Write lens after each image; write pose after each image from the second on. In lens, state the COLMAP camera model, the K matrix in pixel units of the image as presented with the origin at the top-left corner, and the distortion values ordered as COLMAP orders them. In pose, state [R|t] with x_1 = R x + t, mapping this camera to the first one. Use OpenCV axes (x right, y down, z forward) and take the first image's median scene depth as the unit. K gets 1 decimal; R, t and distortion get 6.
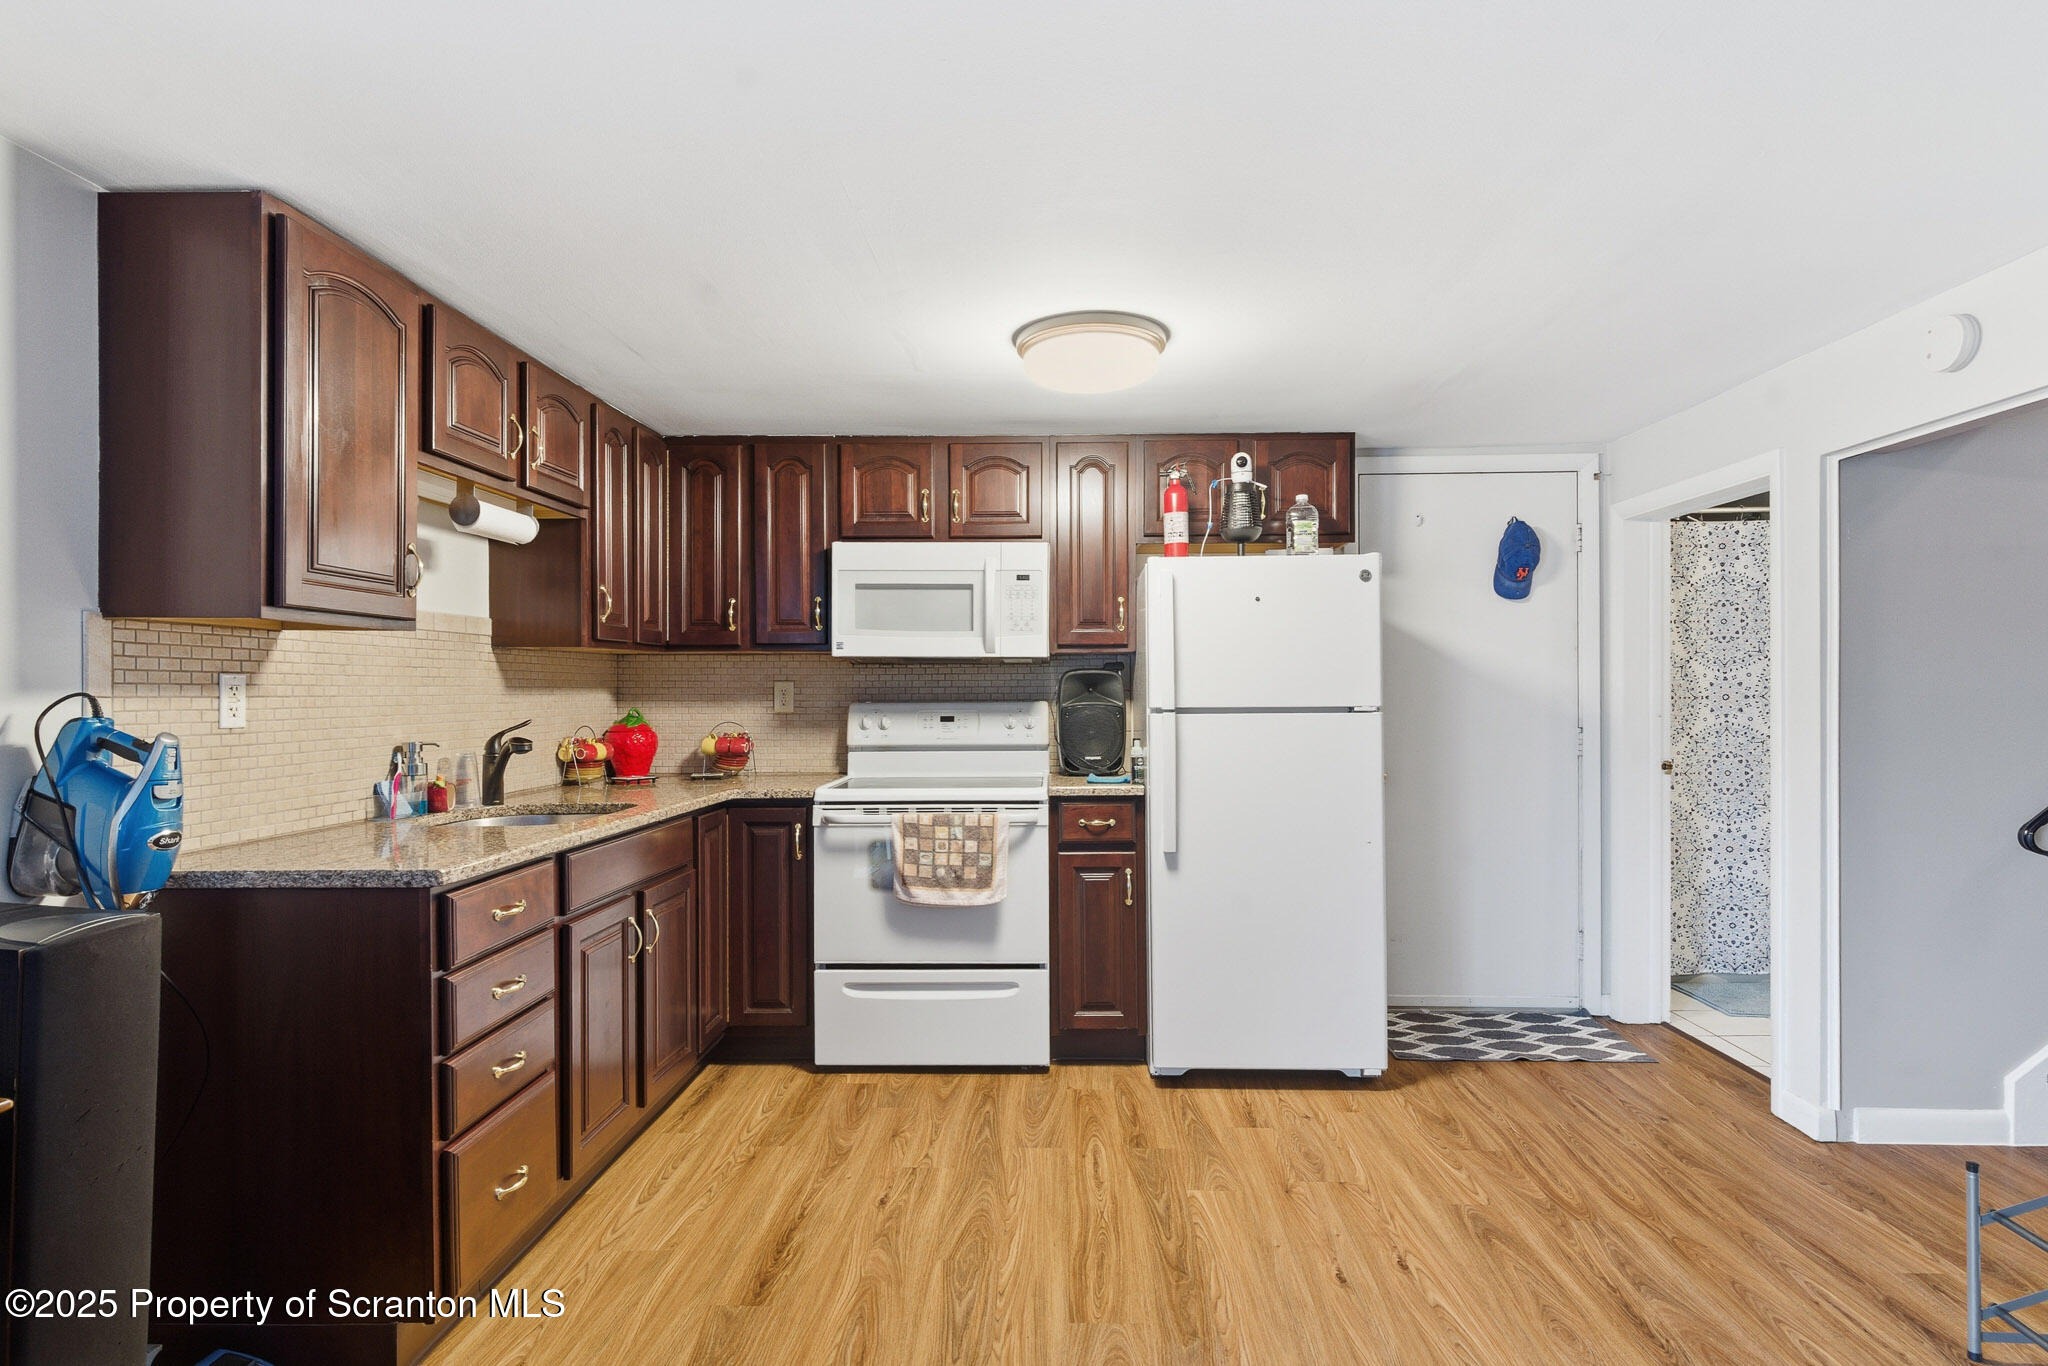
lens RADIAL K [[1080.1, 0, 1023.2], [0, 1080.1, 690.9], [0, 0, 1]] dist [-0.022861, 0.001204]
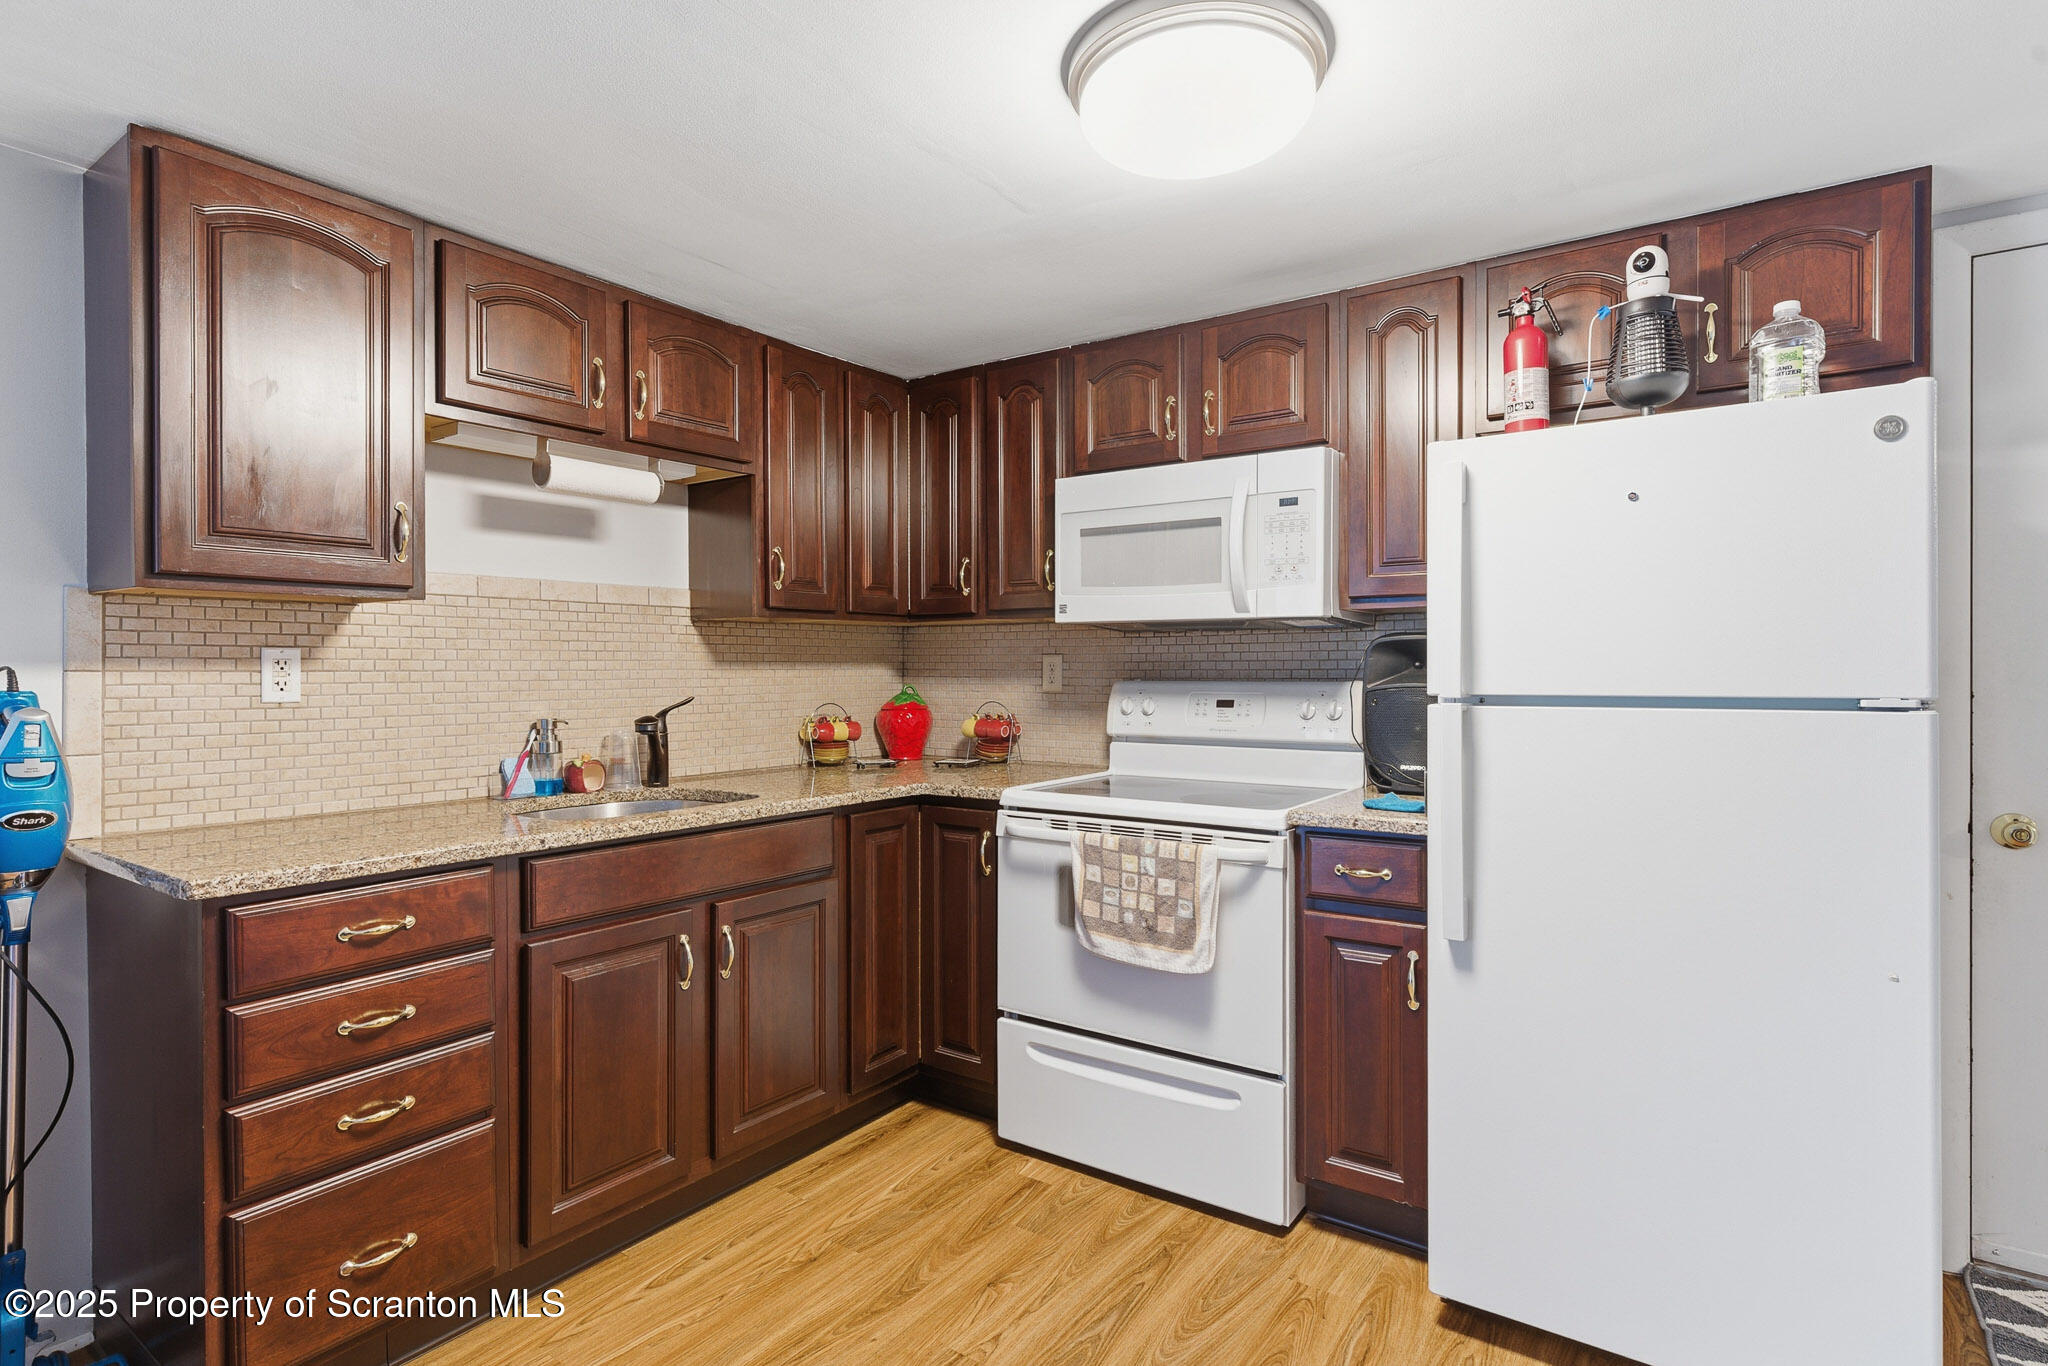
lens RADIAL K [[1012.9, 0, 1020.2], [0, 1012.9, 677.5], [0, 0, 1]] dist [-0.011602, 0.000624]
pose [[0.834835, 0.007051, -0.550455, 0.228910], [-0.001322, 0.999941, 0.010804, 0.000463], [0.550498, -0.008292, 0.834795, 0.389031]]
